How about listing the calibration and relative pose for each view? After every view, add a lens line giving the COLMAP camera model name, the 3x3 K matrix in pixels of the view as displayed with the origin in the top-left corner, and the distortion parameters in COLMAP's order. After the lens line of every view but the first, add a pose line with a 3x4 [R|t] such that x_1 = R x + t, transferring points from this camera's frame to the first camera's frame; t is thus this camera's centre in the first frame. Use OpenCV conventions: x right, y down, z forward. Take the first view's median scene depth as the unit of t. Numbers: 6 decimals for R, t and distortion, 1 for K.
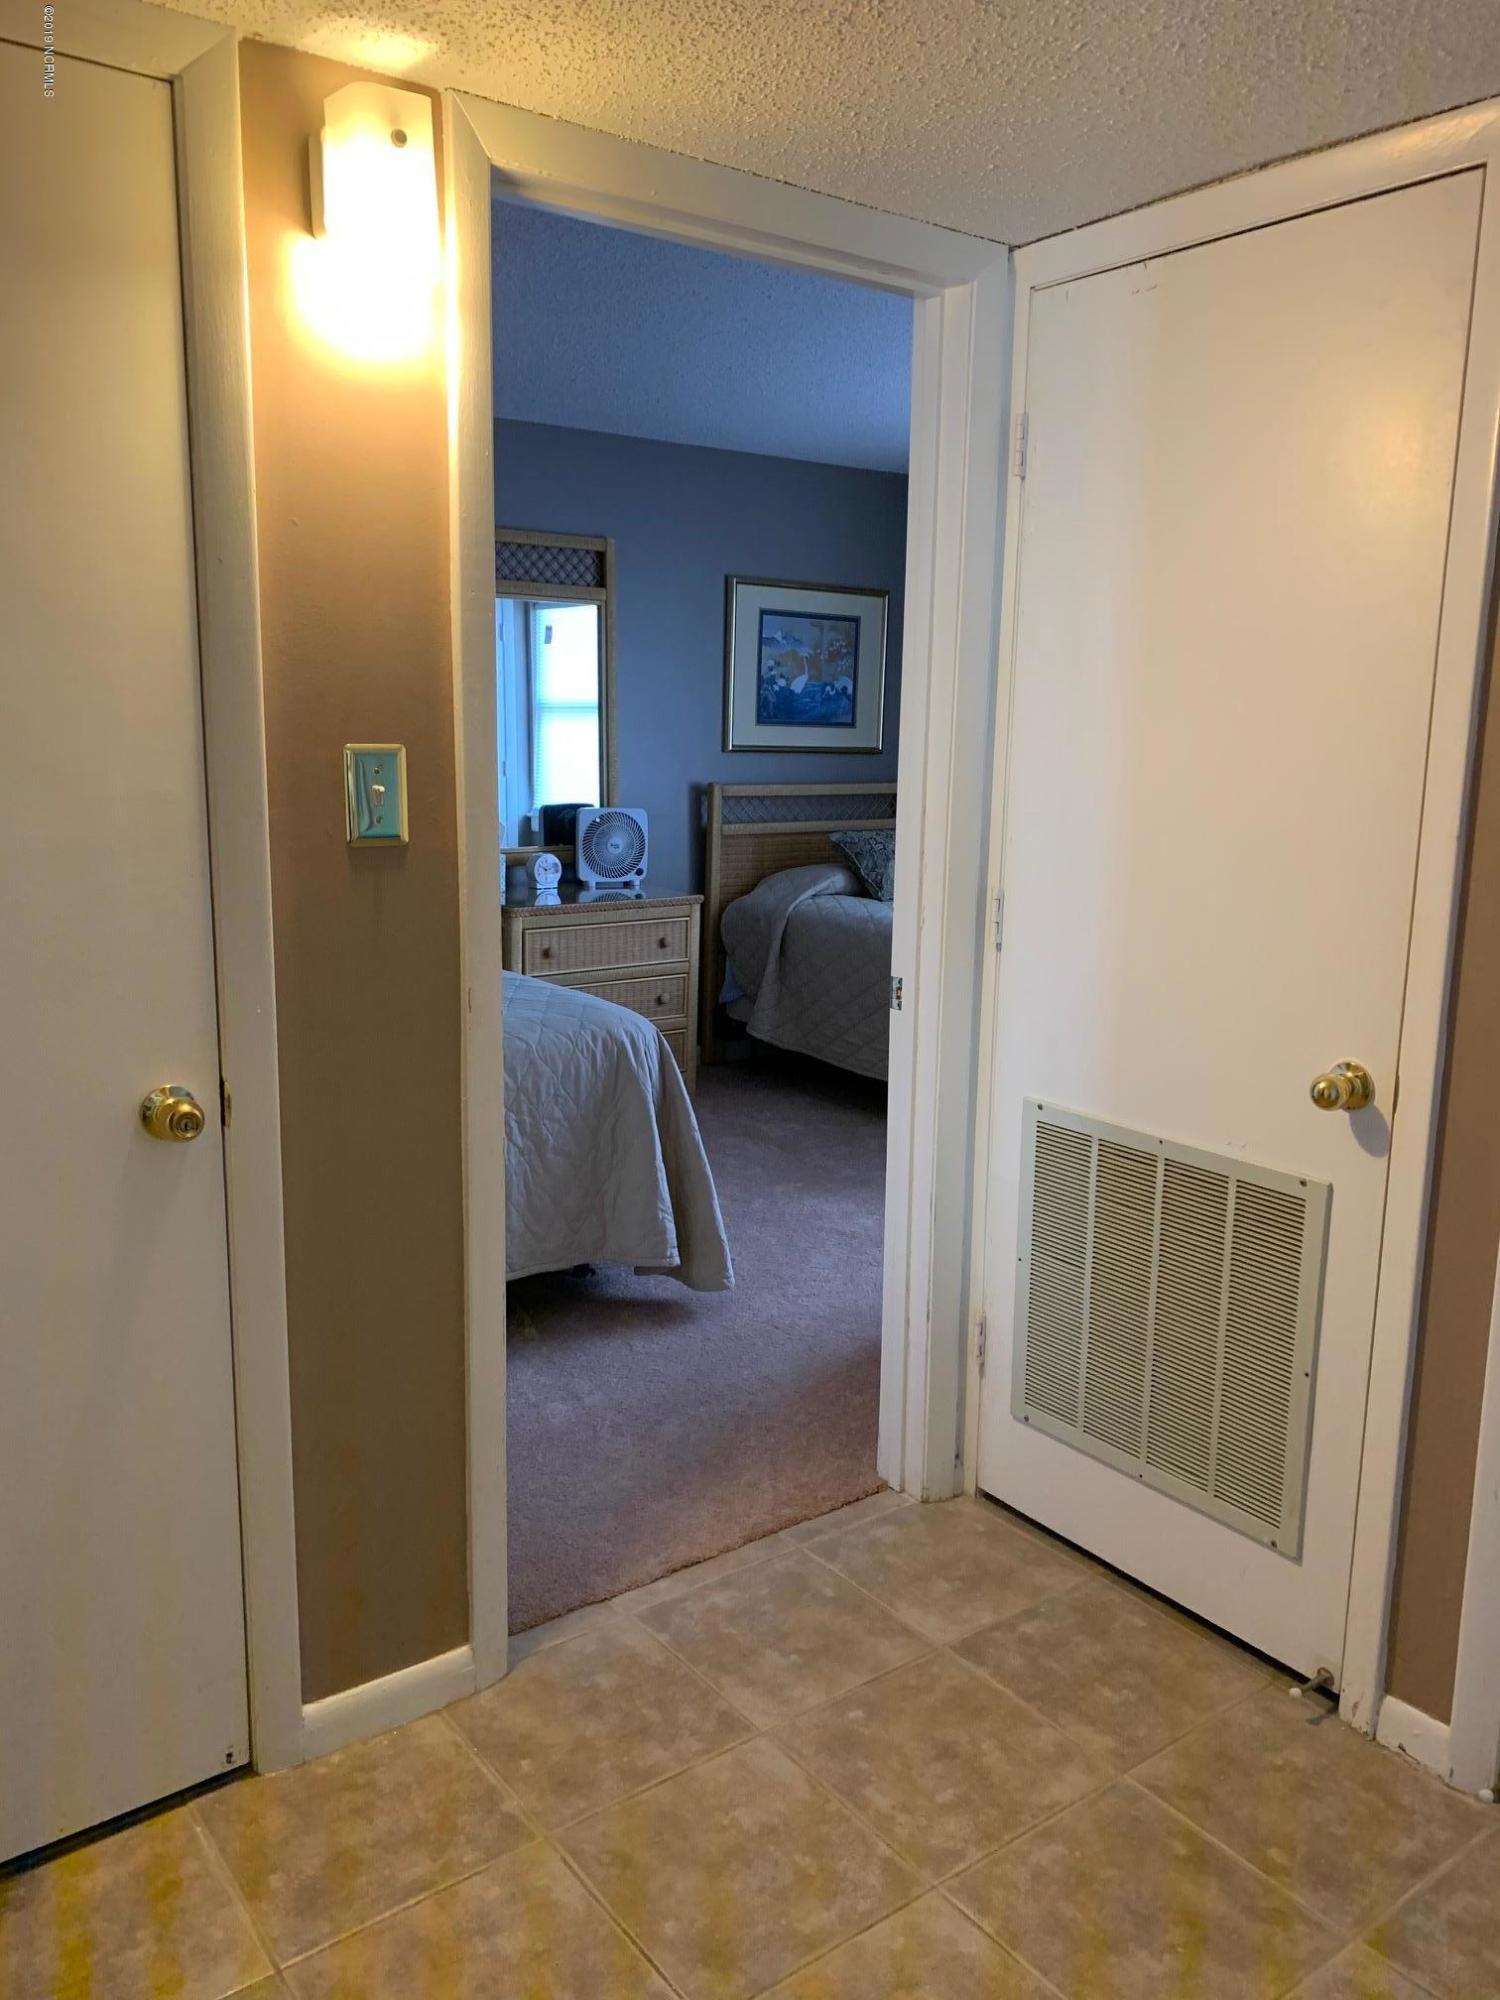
lens RADIAL K [[1530.9, 0, 749.8], [0, 1530.9, 983.7], [0, 0, 1]] dist [0.040386, -0.047799]
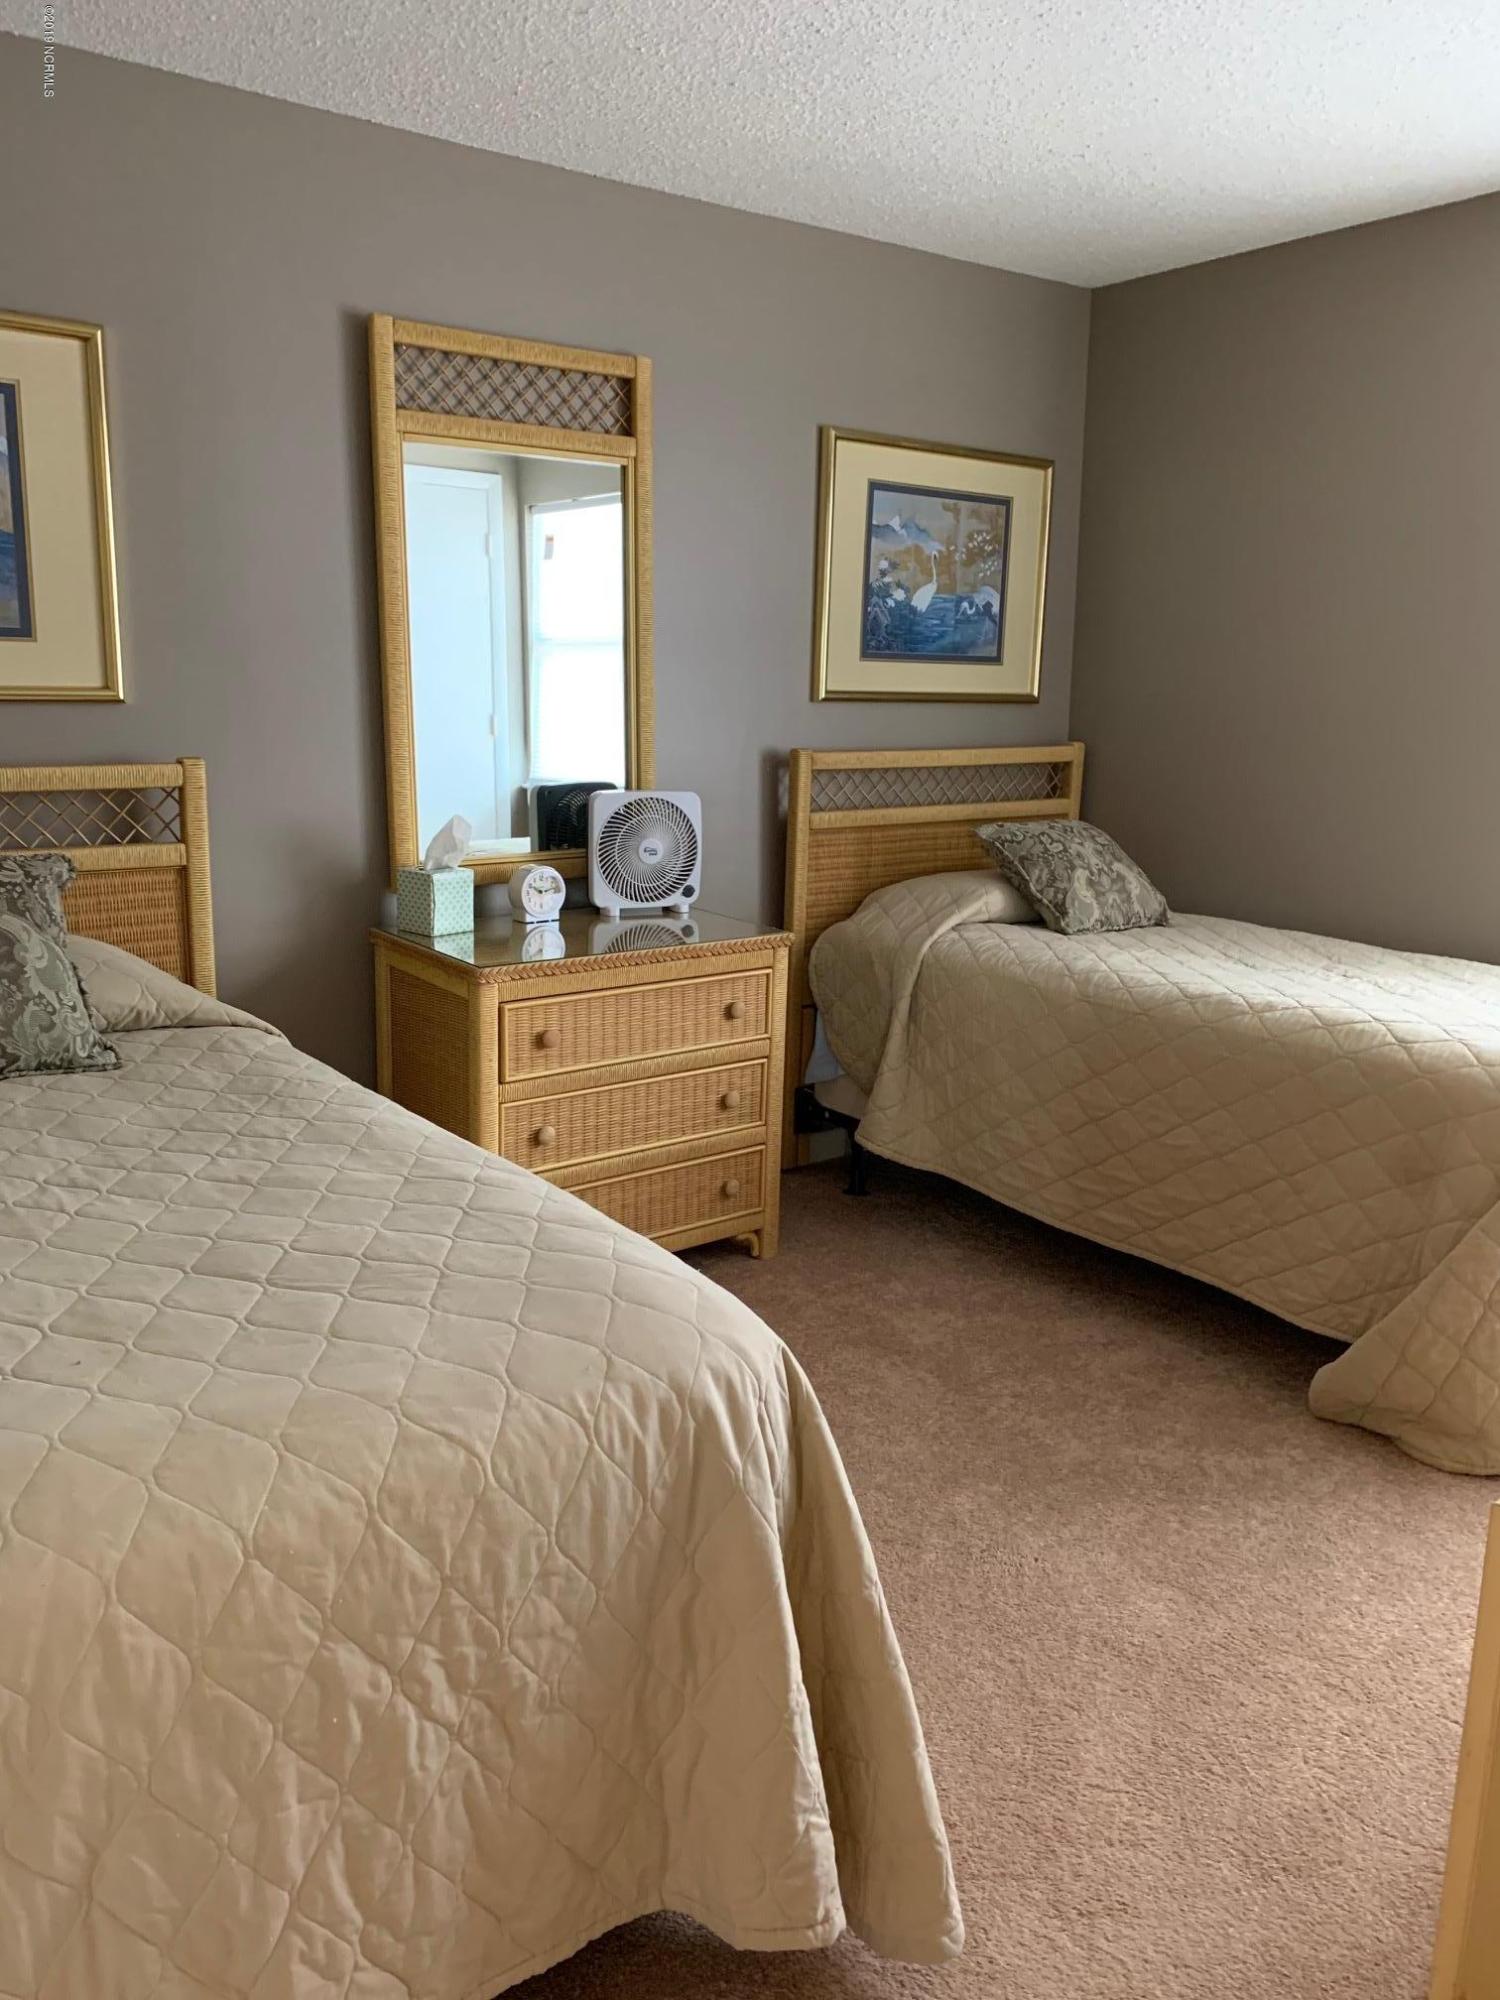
lens RADIAL K [[1530.9, 0, 734.9], [0, 1530.9, 981.3], [0, 0, 1]] dist [0.040386, -0.047799]
pose [[0.999875, 0.000100, -0.015786, -0.043568], [0.000341, 0.999609, 0.027948, -0.054401], [0.015783, -0.027950, 0.999485, 0.371839]]
